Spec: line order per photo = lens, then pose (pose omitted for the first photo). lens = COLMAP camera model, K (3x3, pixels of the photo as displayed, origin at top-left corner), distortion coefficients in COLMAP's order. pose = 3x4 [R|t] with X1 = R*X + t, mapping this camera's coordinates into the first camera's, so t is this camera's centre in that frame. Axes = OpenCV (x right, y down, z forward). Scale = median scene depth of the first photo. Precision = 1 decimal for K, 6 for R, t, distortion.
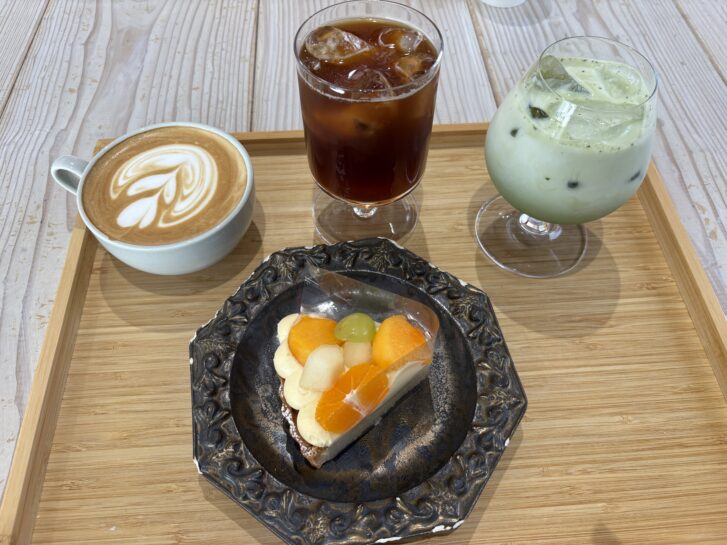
lens RADIAL K [[561.1, 0, 363.5], [0, 561.1, 272.5], [0, 0, 1]] dist [-0.001595, -0.001624]
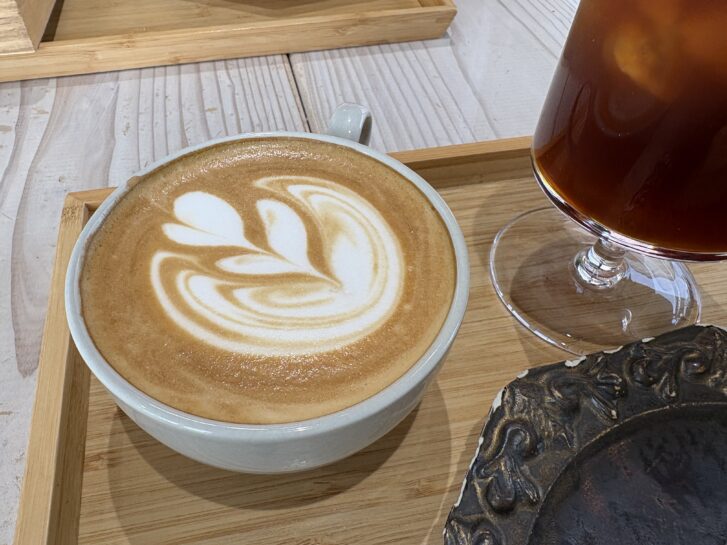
lens RADIAL K [[568.6, 0, 317.2], [0, 568.6, 274.9], [0, 0, 1]] dist [-0.003201, 0.005091]
pose [[0.993215, -0.097832, 0.062878, -0.346164], [0.104893, 0.987086, -0.121073, -0.086442], [-0.050221, 0.126847, 0.990650, 0.570758]]
